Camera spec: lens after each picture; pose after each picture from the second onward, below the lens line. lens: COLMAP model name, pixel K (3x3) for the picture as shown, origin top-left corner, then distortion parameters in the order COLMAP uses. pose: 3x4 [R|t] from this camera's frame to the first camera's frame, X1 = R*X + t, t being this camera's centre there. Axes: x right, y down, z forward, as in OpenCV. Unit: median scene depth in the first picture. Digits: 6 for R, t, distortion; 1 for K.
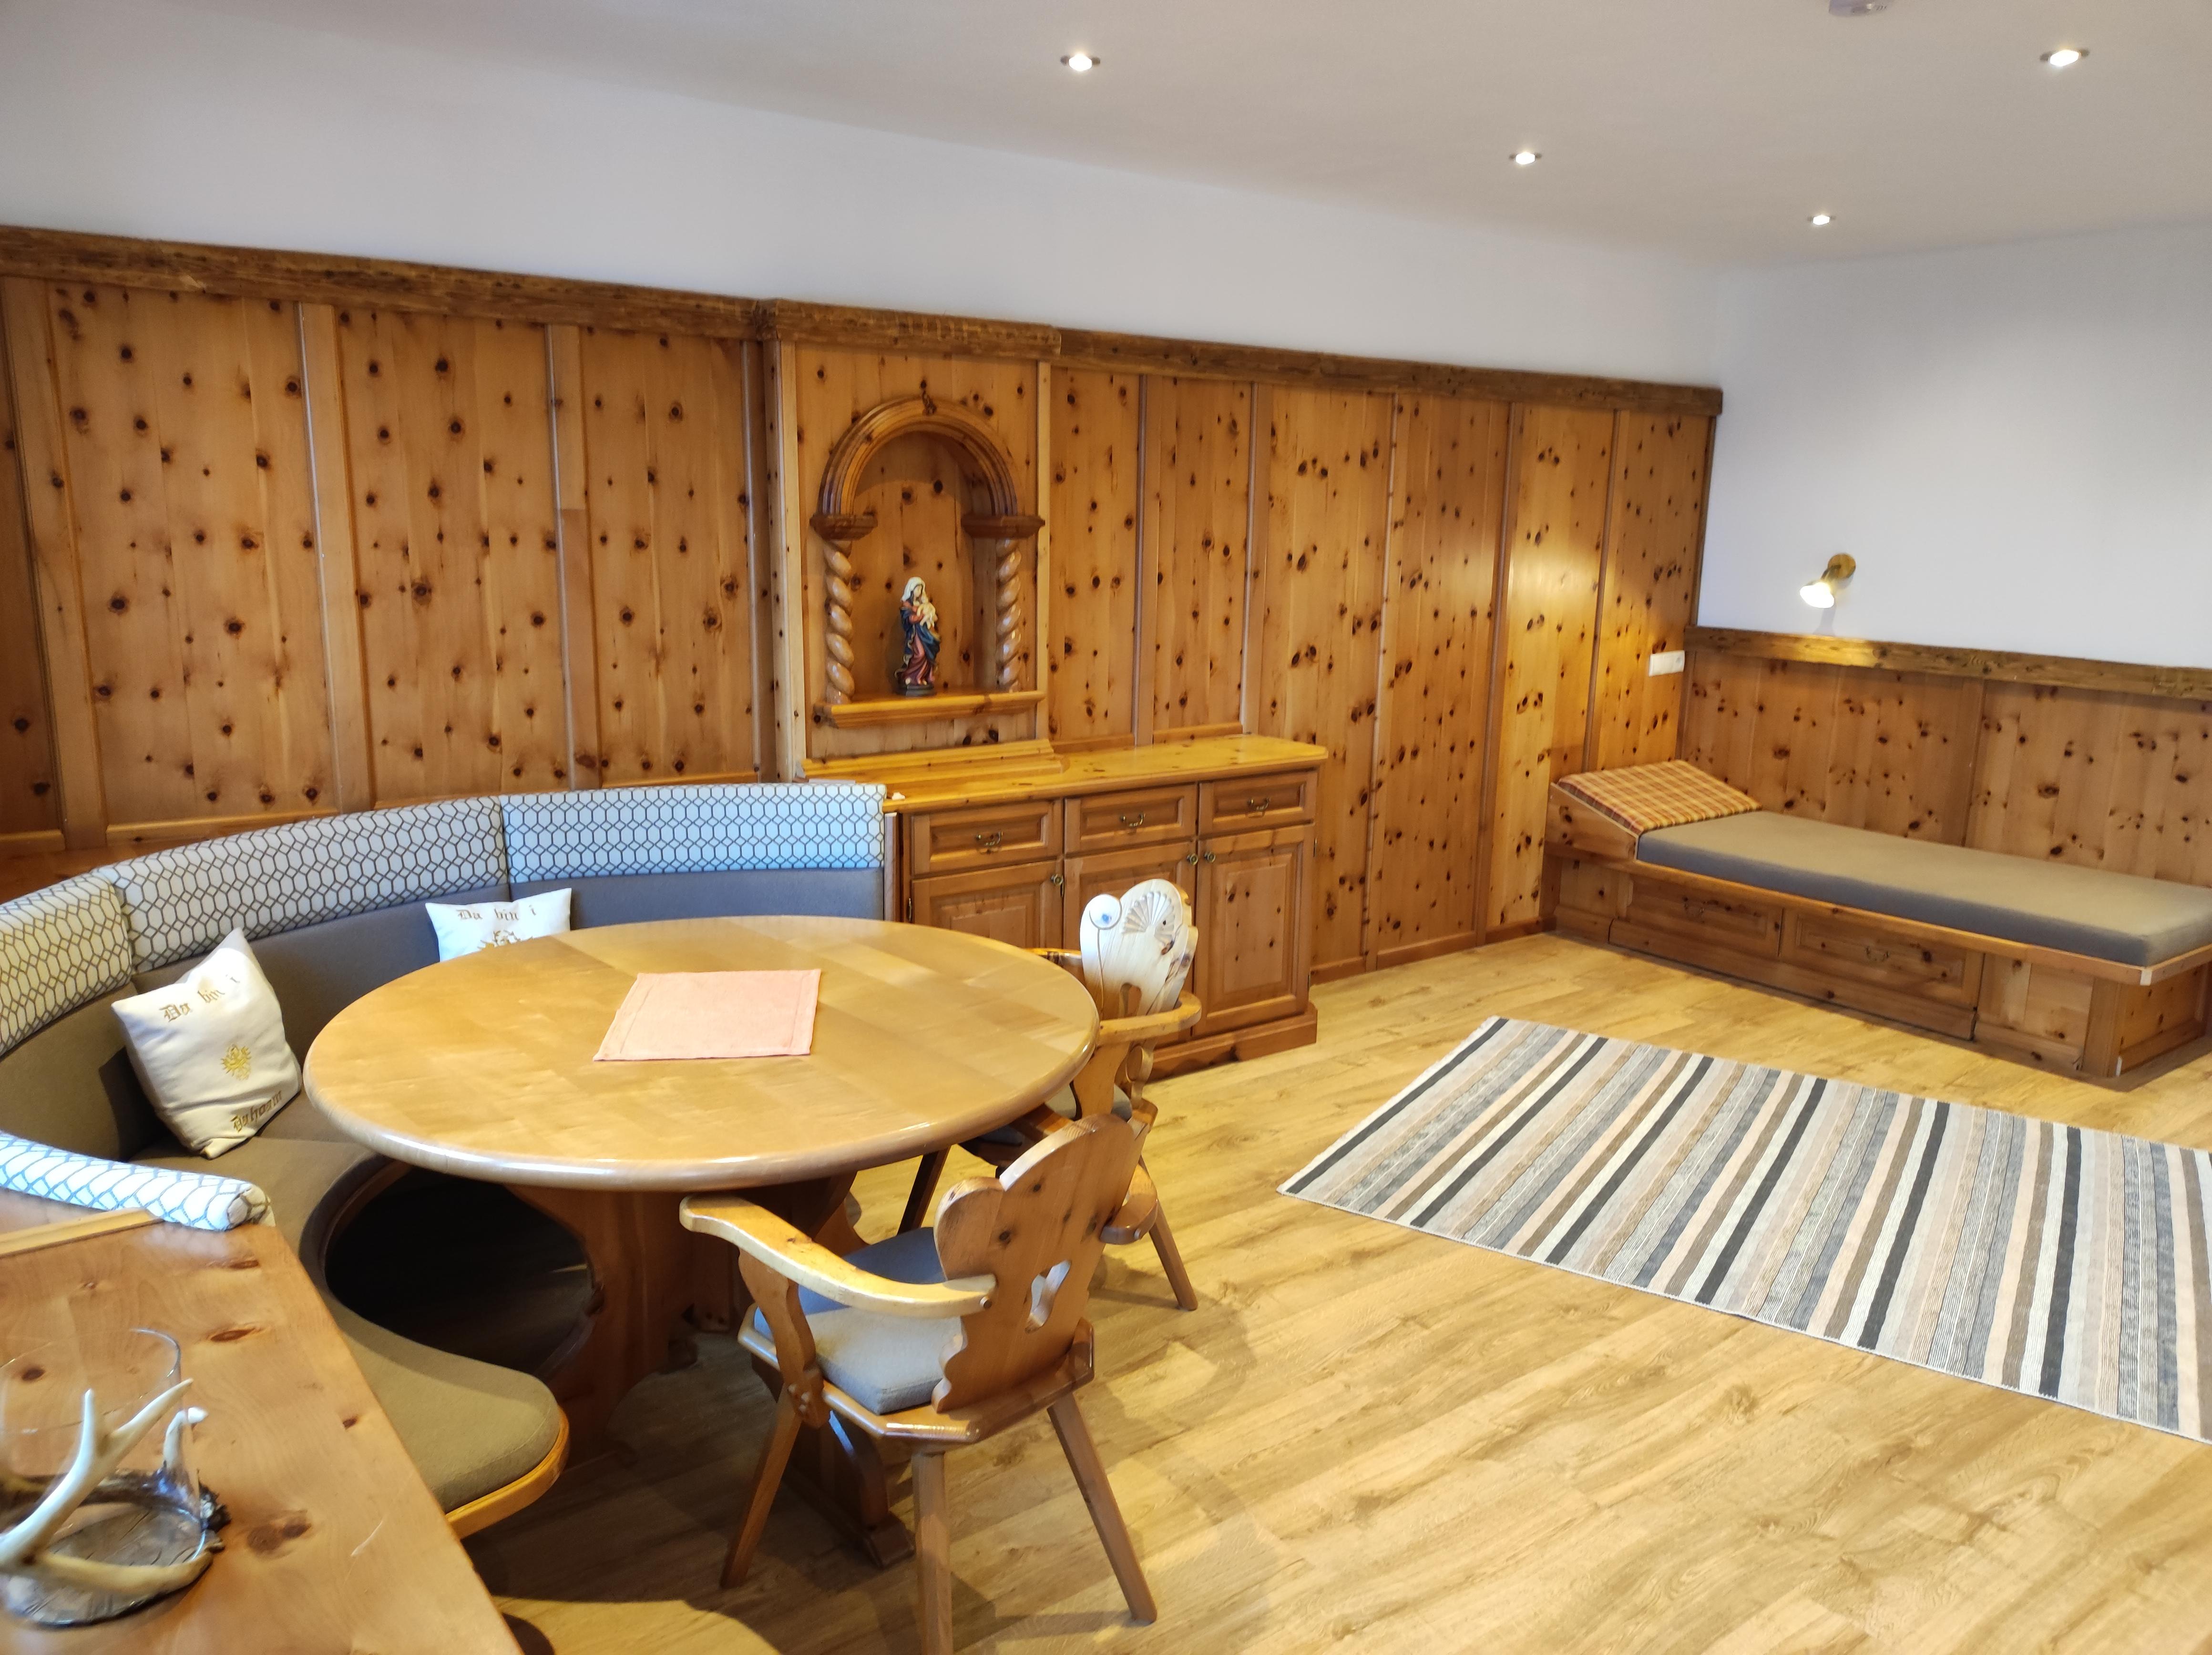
lens RADIAL K [[1599.2, 0, 1105.6], [0, 1599.2, 831.0], [0, 0, 1]] dist [0.023809, -0.008618]
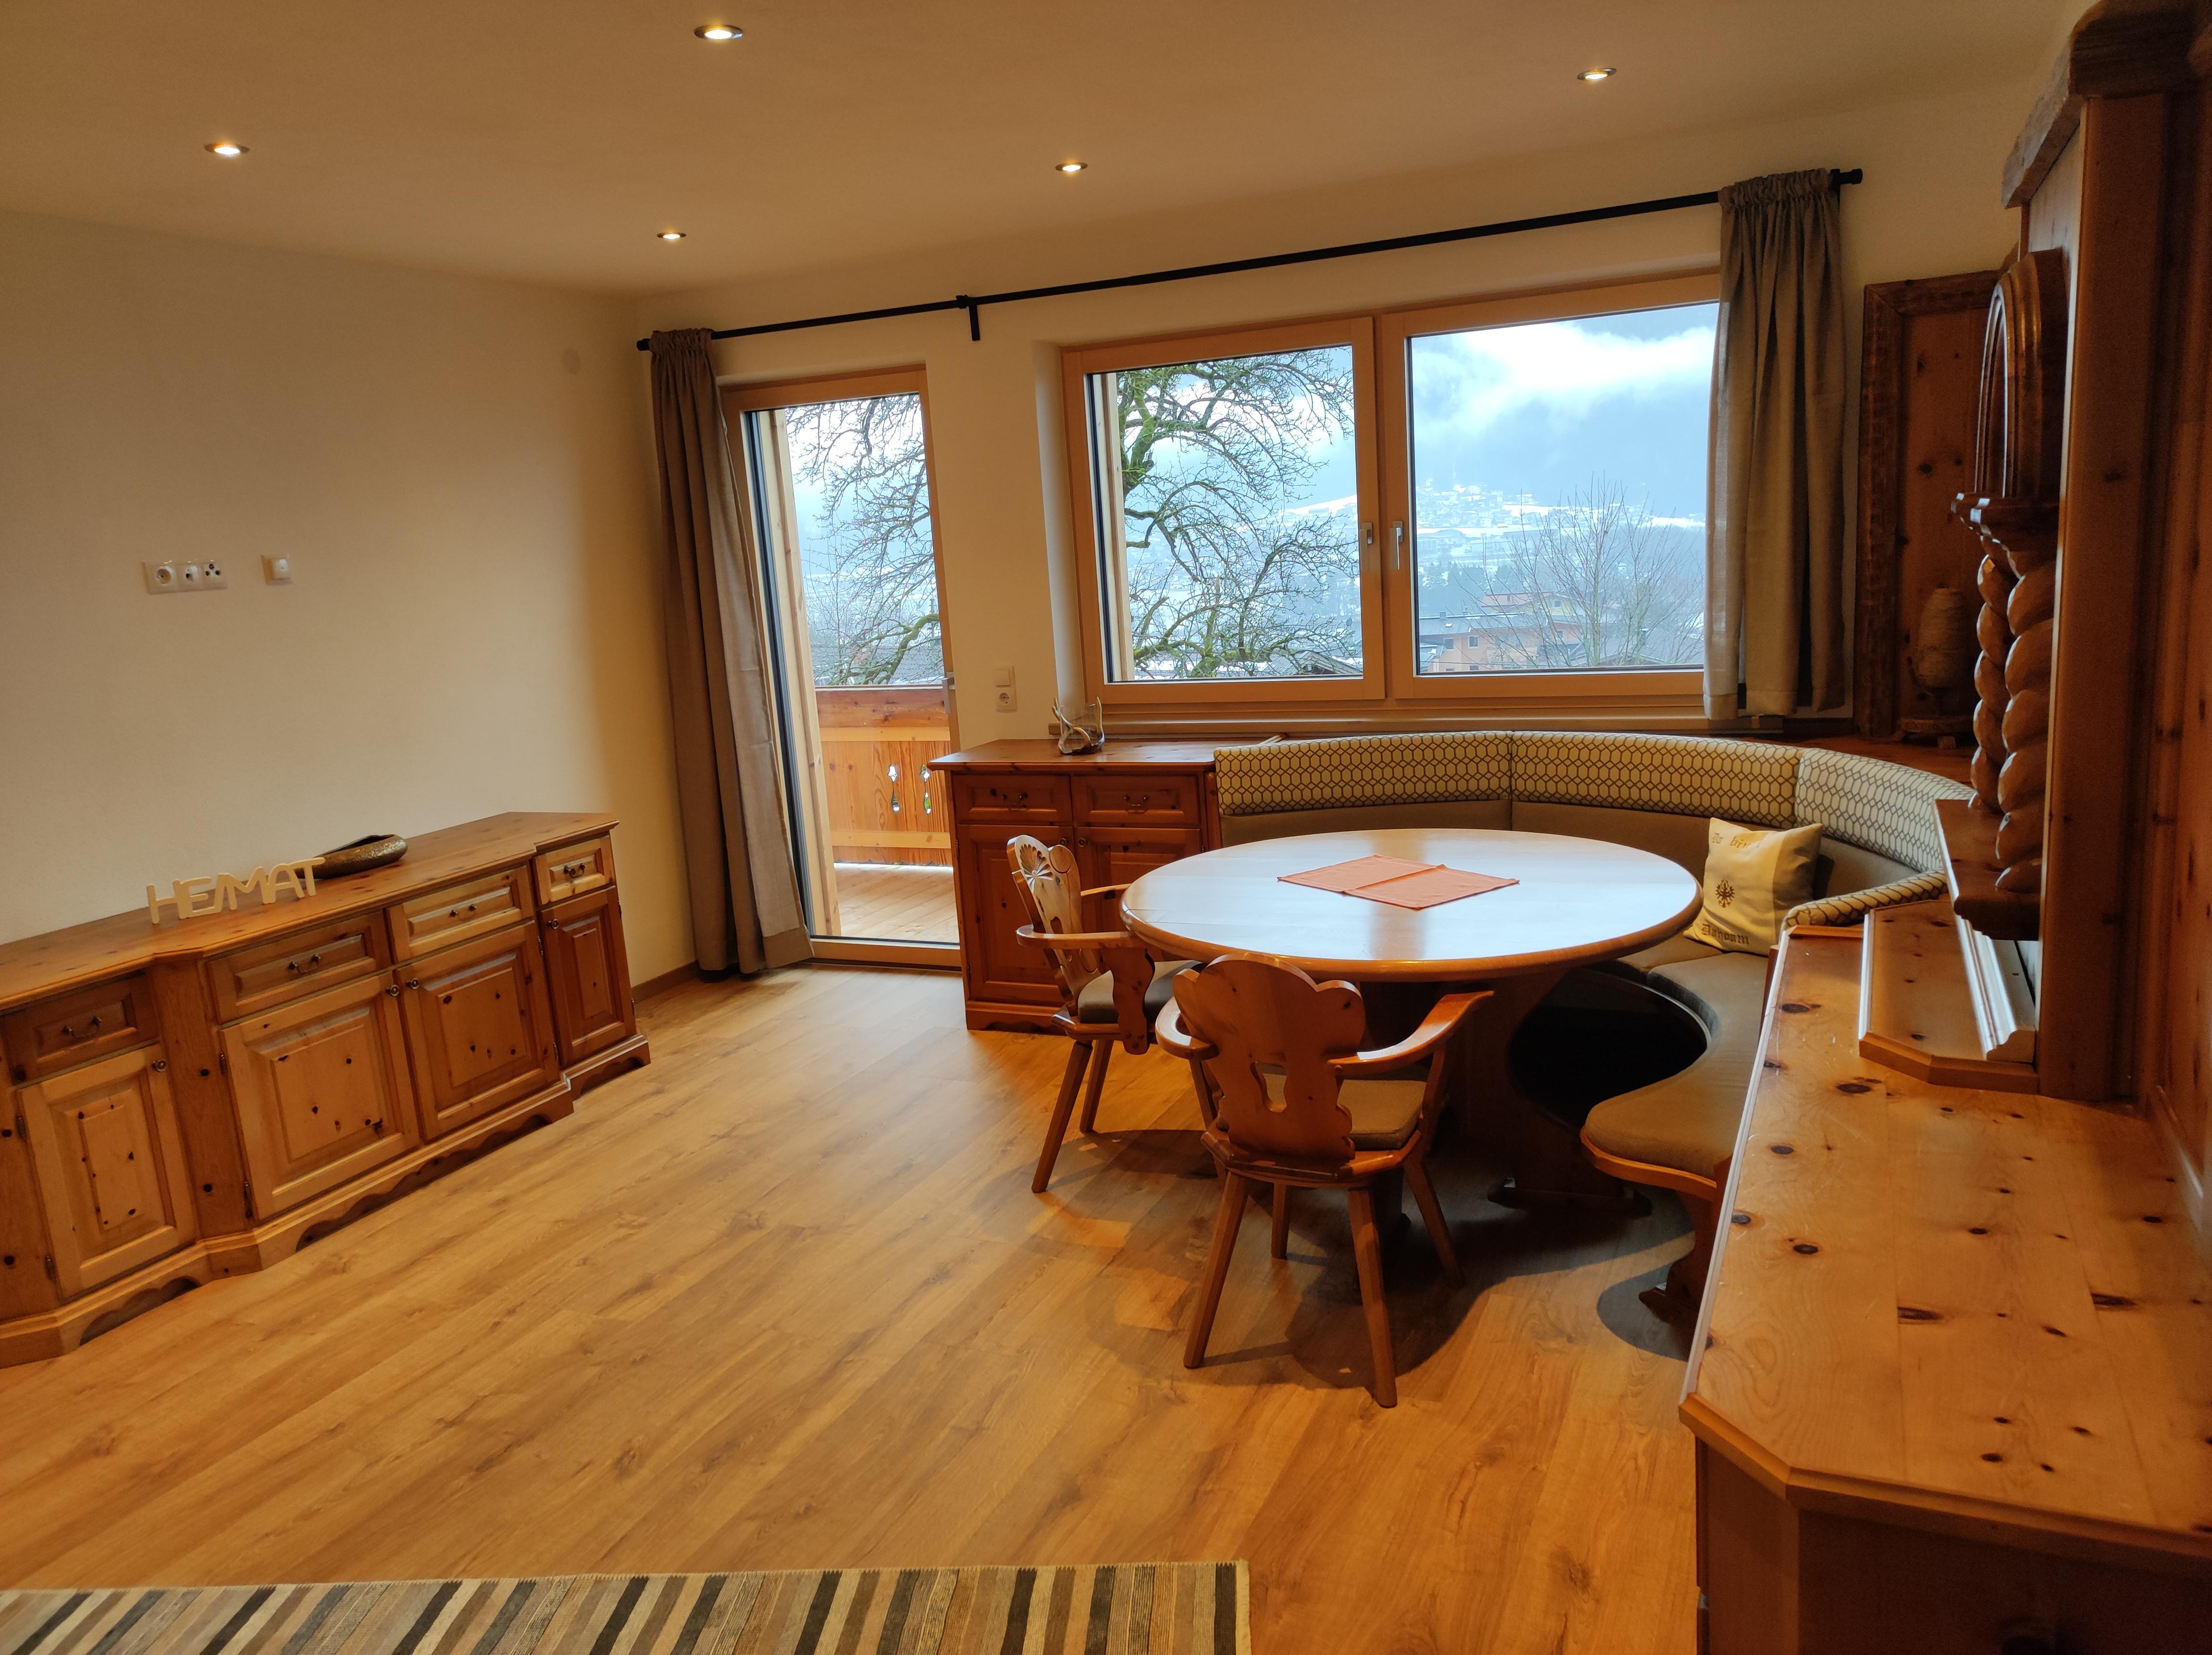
lens RADIAL K [[1599.2, 0, 1103.1], [0, 1599.2, 819.3], [0, 0, 1]] dist [0.023809, -0.008618]
pose [[-0.880501, 0.127766, -0.456502, 0.489758], [-0.050956, 0.931905, 0.359105, -0.340814], [0.471298, 0.339454, -0.814033, 1.637934]]
